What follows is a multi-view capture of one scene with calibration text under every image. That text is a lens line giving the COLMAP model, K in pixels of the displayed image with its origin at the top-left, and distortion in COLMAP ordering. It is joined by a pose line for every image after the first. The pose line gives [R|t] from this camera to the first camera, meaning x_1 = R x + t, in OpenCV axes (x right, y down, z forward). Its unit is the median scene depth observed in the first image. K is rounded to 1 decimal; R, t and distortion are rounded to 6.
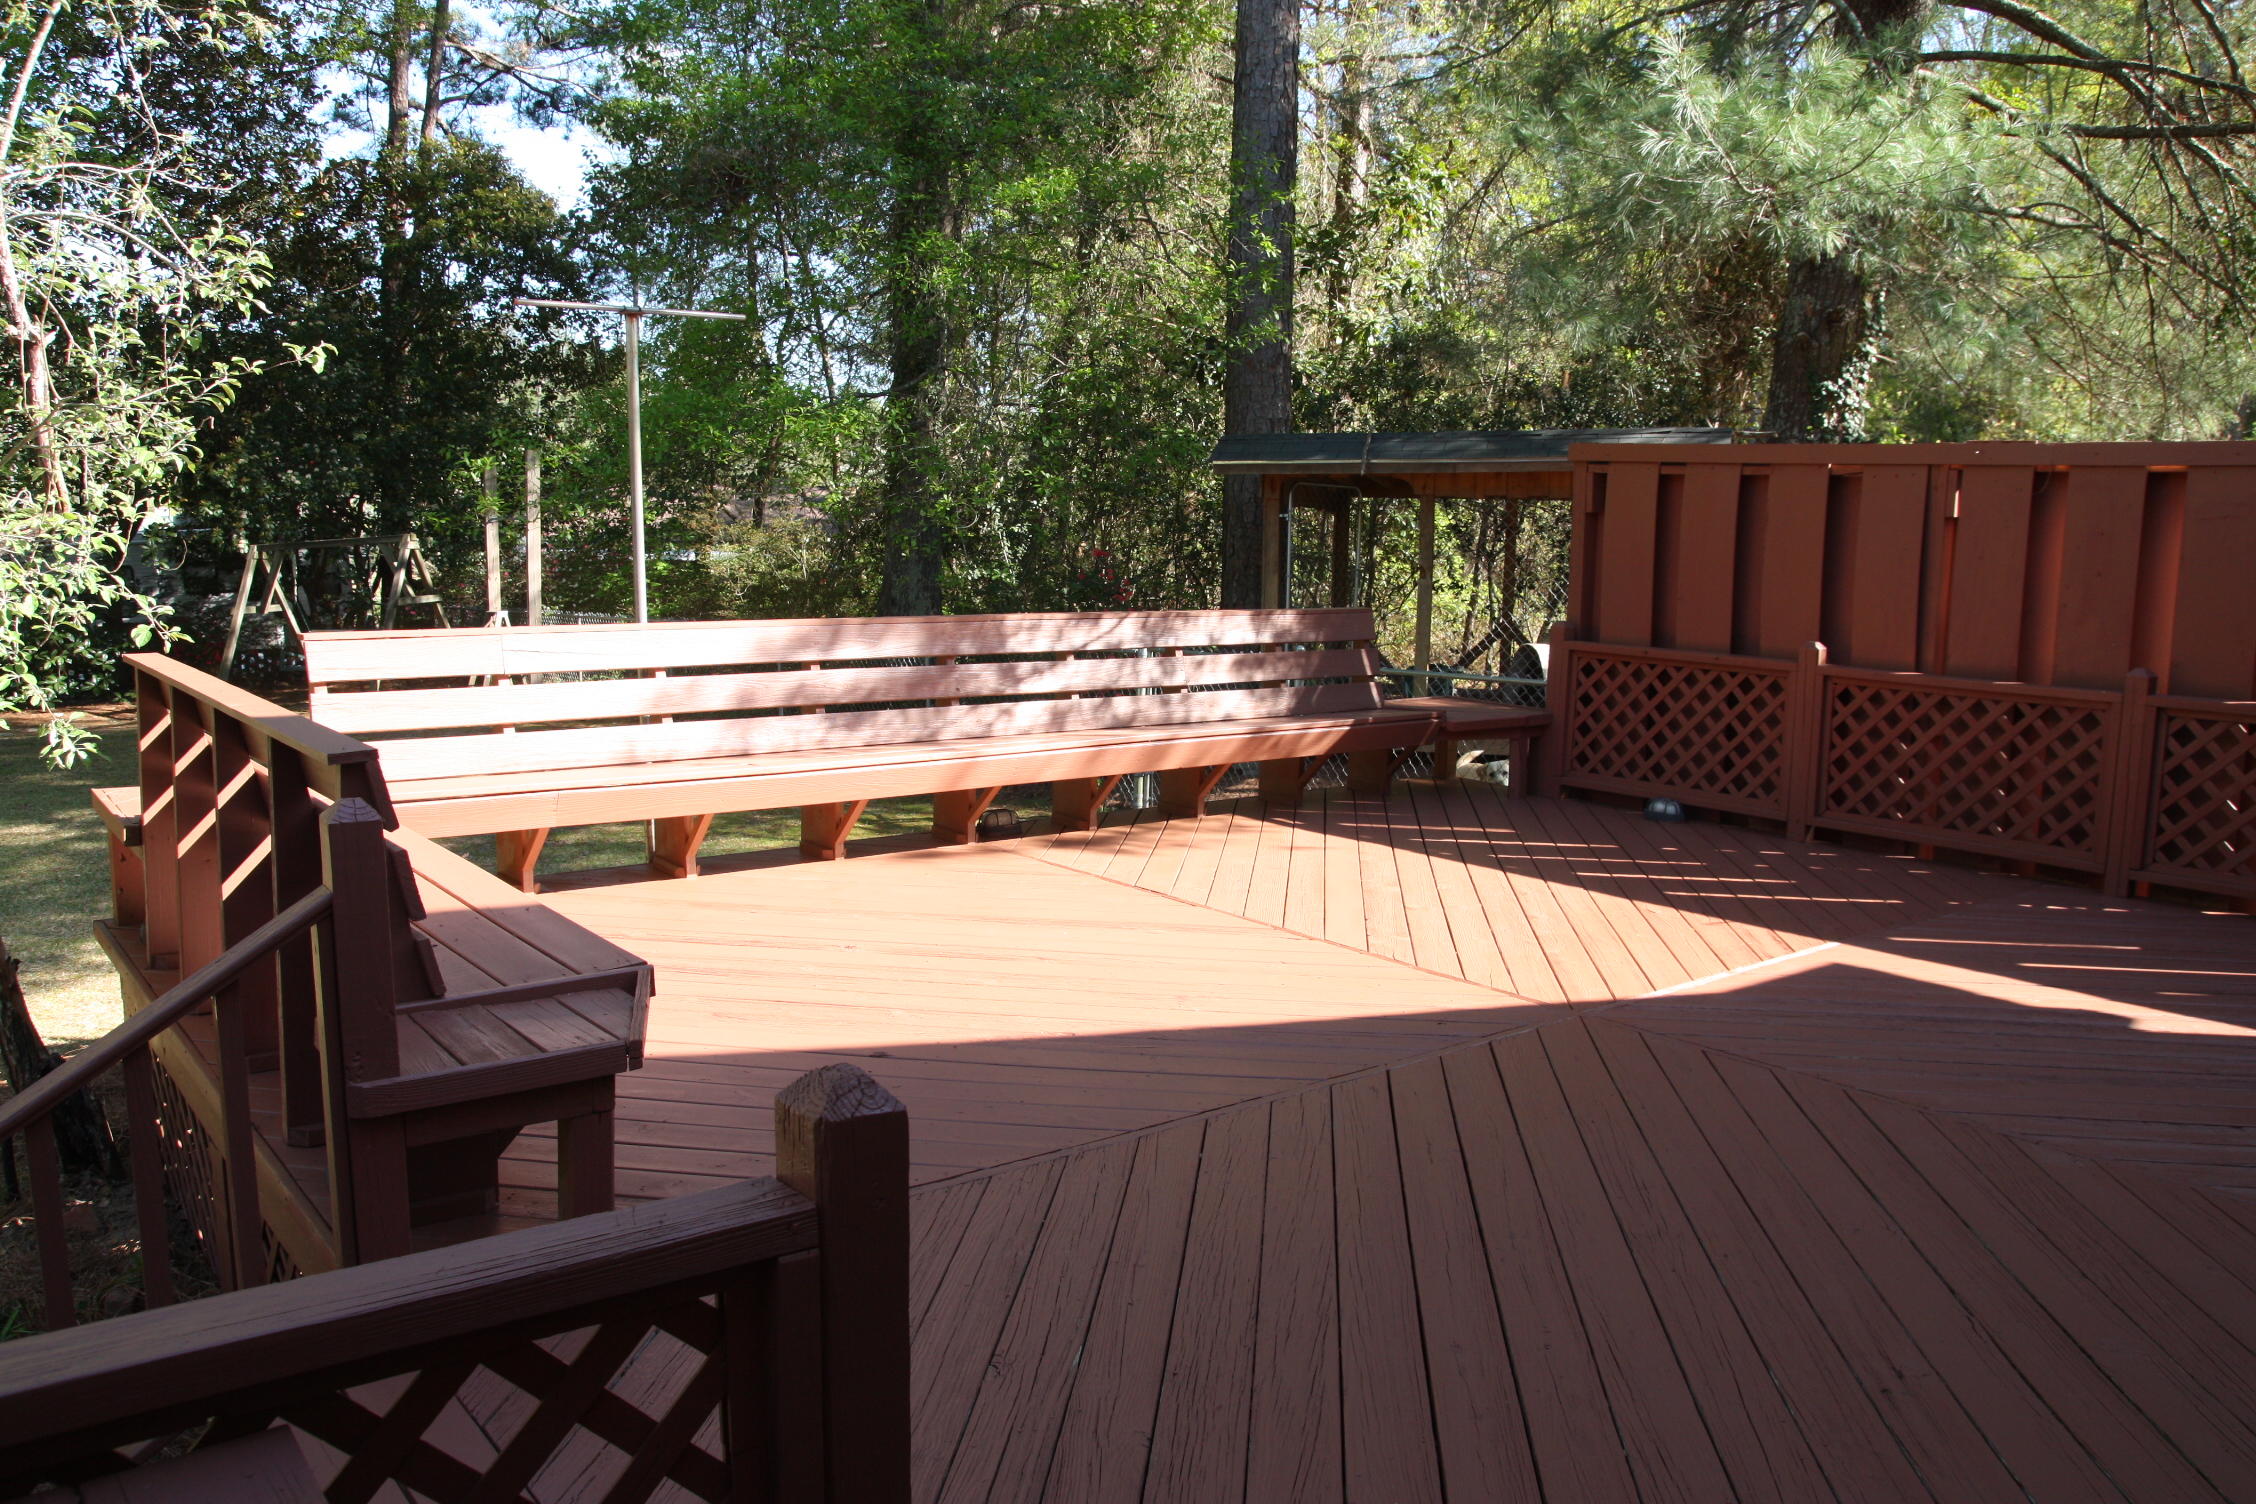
lens RADIAL K [[1707.0, 0, 1128.0], [0, 1707.0, 752.0], [0, 0, 1]] dist [-0.007036, -0.004427]
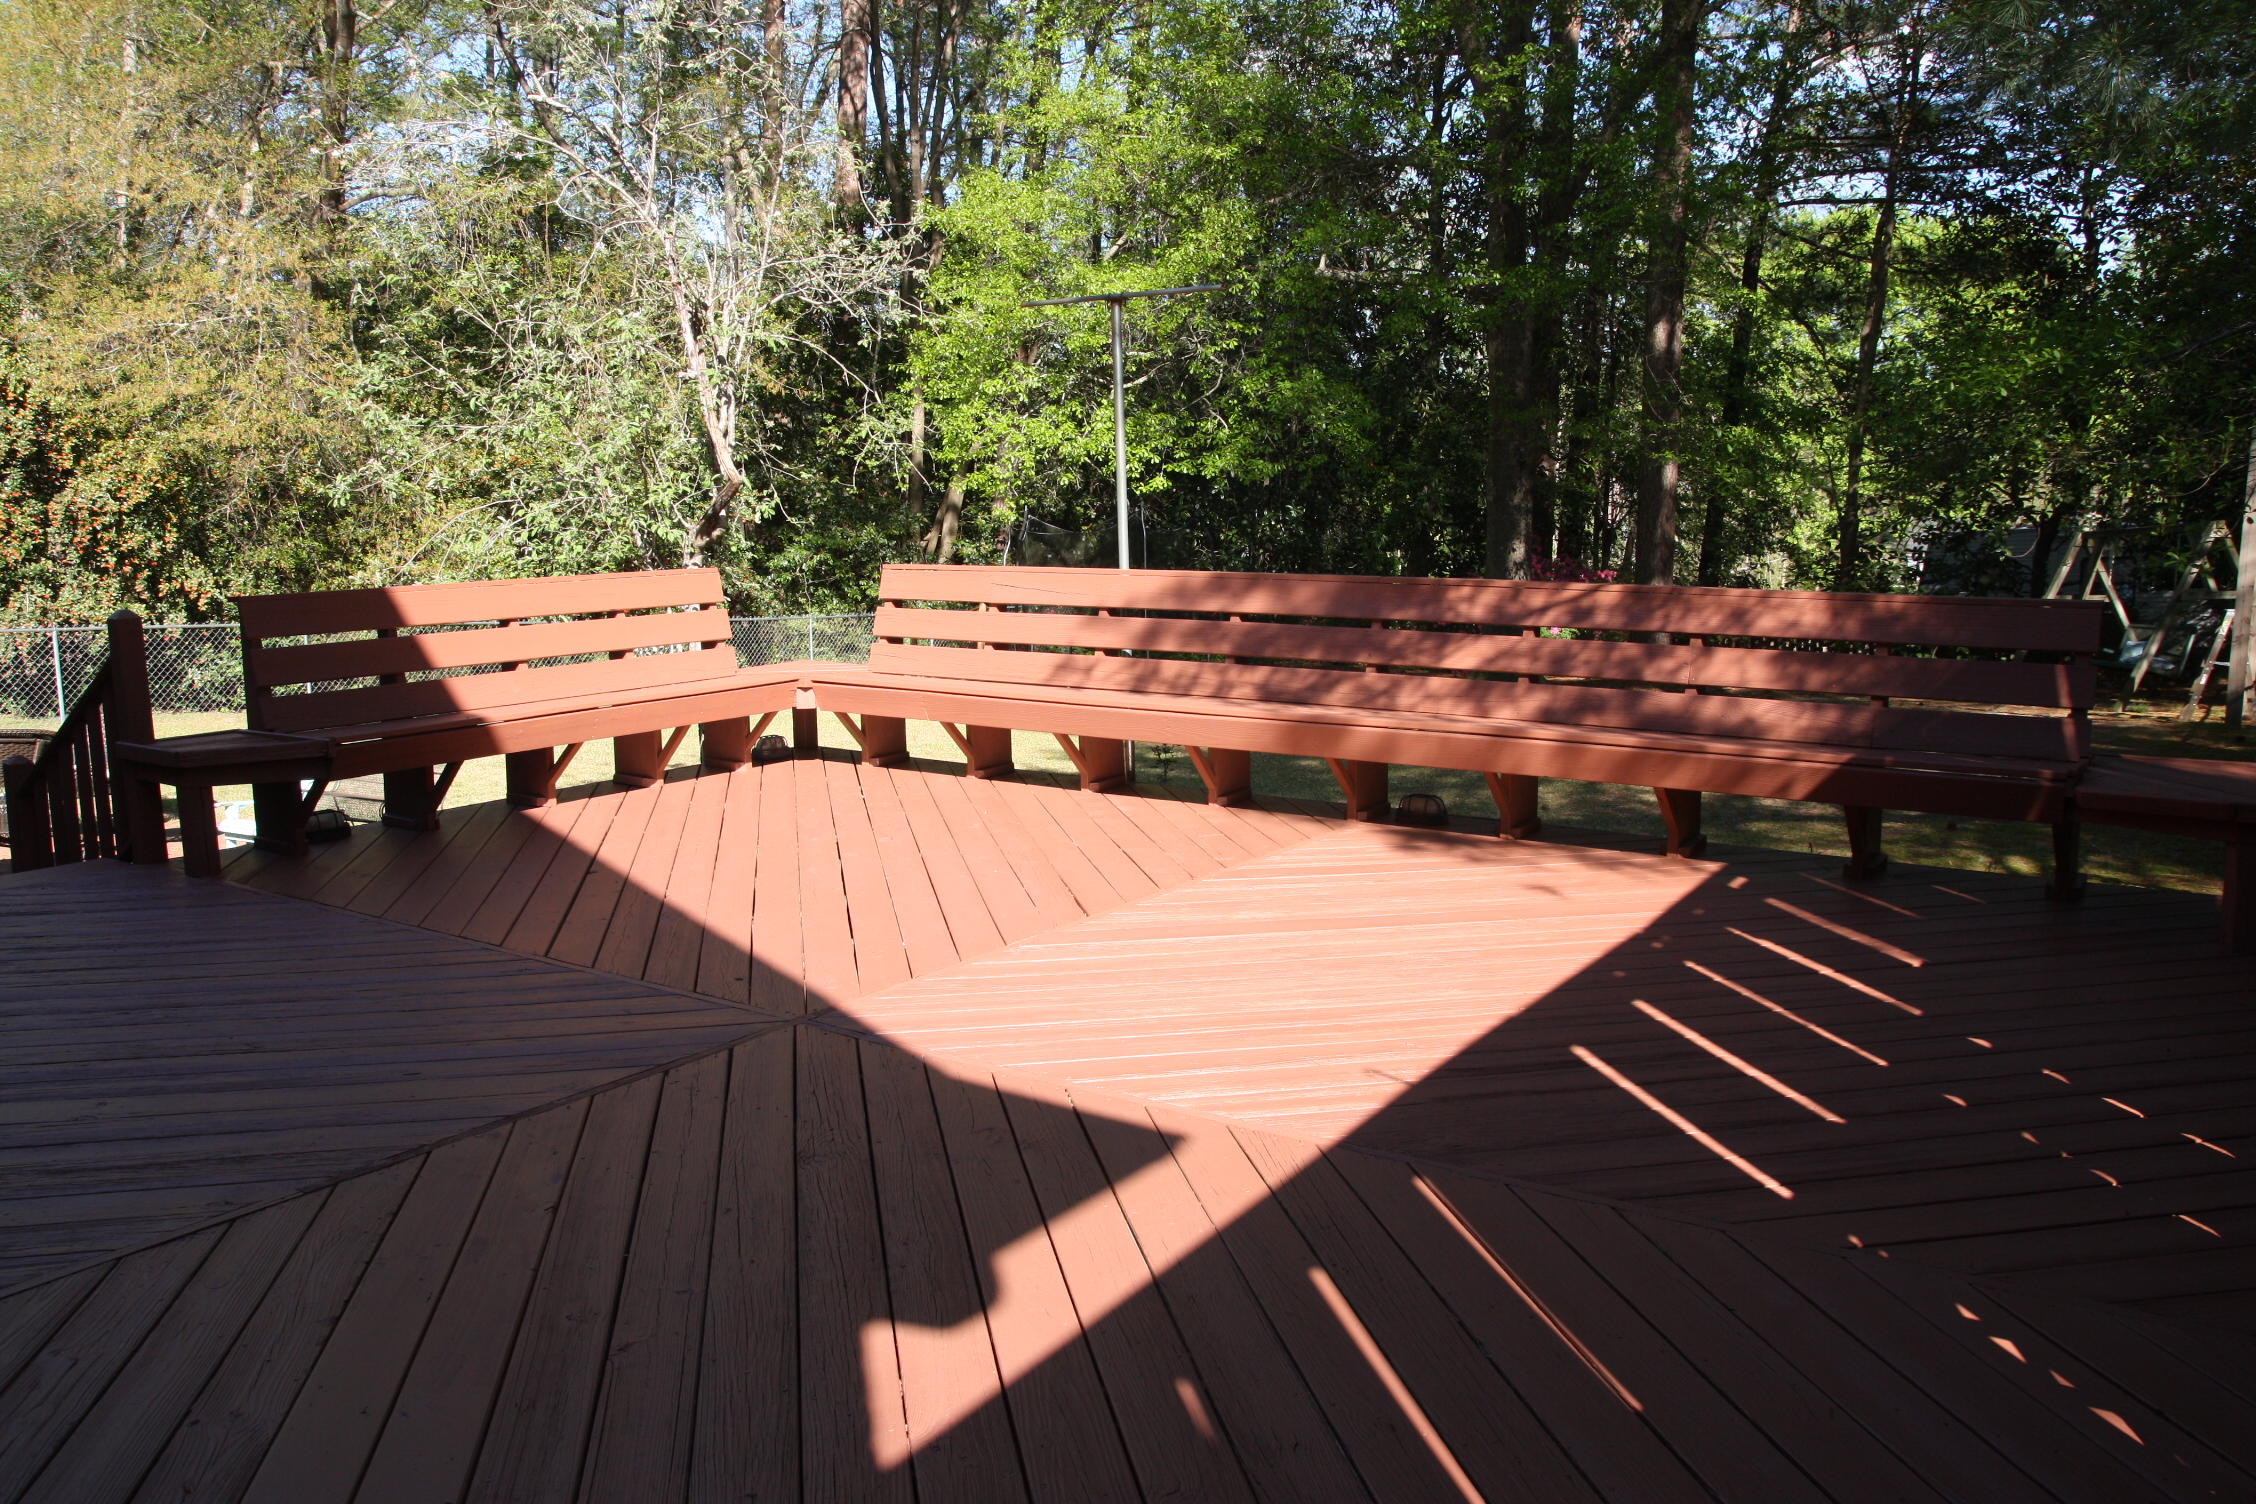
lens RADIAL K [[1707.0, 0, 1128.0], [0, 1707.0, 752.0], [0, 0, 1]] dist [-0.007036, -0.004427]
pose [[0.301175, 0.118968, -0.946118, 0.811697], [-0.119253, 0.989097, 0.086411, -0.053343], [0.946083, 0.086802, 0.312079, 0.655410]]
